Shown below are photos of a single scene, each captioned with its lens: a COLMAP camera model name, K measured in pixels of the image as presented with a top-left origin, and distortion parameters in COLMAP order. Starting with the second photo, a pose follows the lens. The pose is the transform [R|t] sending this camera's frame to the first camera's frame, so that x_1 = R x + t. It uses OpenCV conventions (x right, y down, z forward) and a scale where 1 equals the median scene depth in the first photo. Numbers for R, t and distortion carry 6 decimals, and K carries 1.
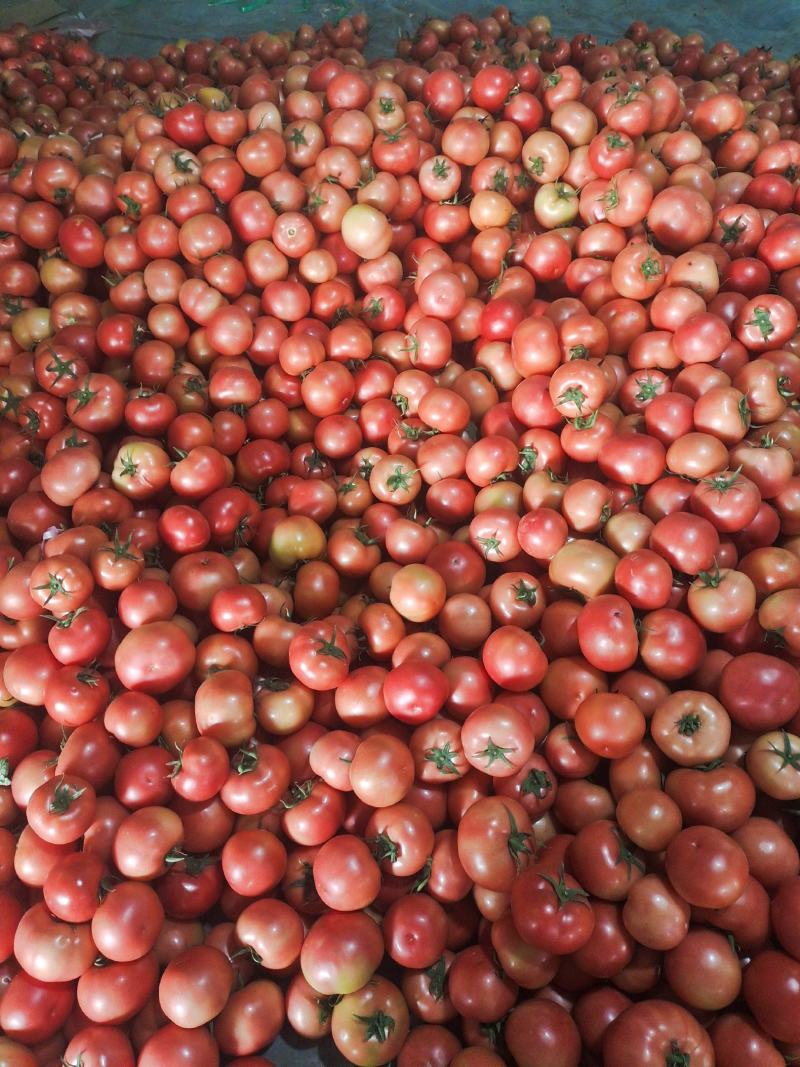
lens RADIAL K [[803.0, 0, 400.0], [0, 803.0, 533.5], [0, 0, 1]] dist [0.088496, -0.130627]
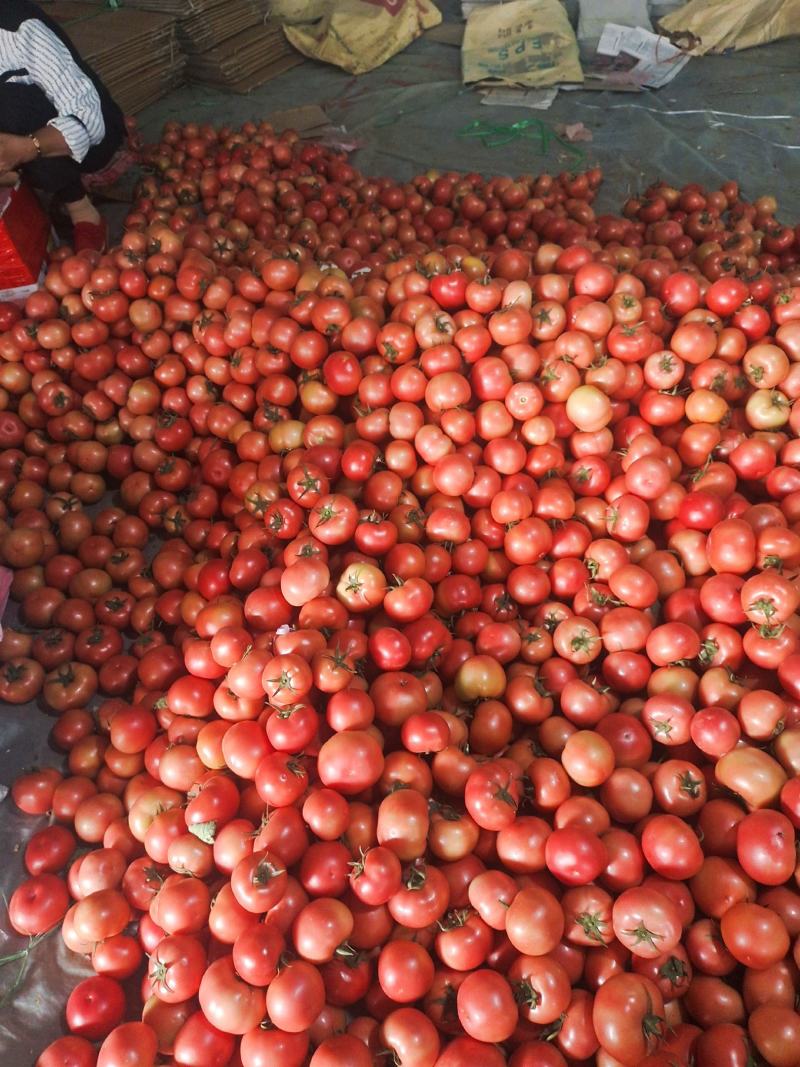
lens RADIAL K [[801.6, 0, 400.0], [0, 801.6, 533.5], [0, 0, 1]] dist [0.088742, -0.145801]
pose [[0.969801, 0.199032, -0.140971, -0.118782], [-0.209188, 0.975960, -0.061172, -0.093997], [0.125407, 0.088814, 0.988122, -0.134277]]
